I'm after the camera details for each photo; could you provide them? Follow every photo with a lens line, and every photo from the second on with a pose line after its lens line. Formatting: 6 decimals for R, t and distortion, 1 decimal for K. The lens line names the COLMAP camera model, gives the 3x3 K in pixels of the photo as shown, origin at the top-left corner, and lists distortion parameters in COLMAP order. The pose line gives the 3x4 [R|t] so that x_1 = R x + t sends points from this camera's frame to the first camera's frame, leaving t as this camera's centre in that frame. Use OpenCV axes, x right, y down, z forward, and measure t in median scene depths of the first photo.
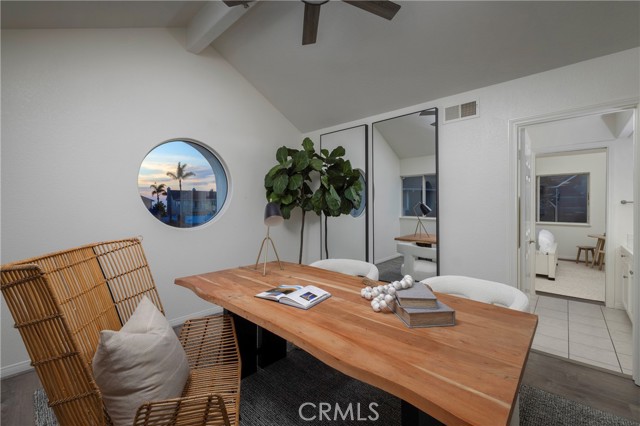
lens RADIAL K [[271.2, 0, 320.0], [0, 271.2, 213.0], [0, 0, 1]] dist [-0.002609, -0.000460]
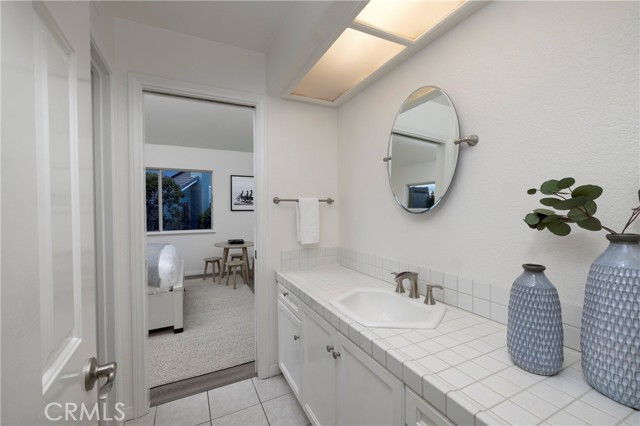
lens RADIAL K [[271.2, 0, 320.0], [0, 271.2, 213.0], [0, 0, 1]] dist [-0.002609, -0.000460]
pose [[0.371404, -0.014292, 0.928361, 0.441642], [0.035460, 0.999370, 0.001198, -0.007193], [-0.927794, 0.032475, 0.371677, 0.504180]]
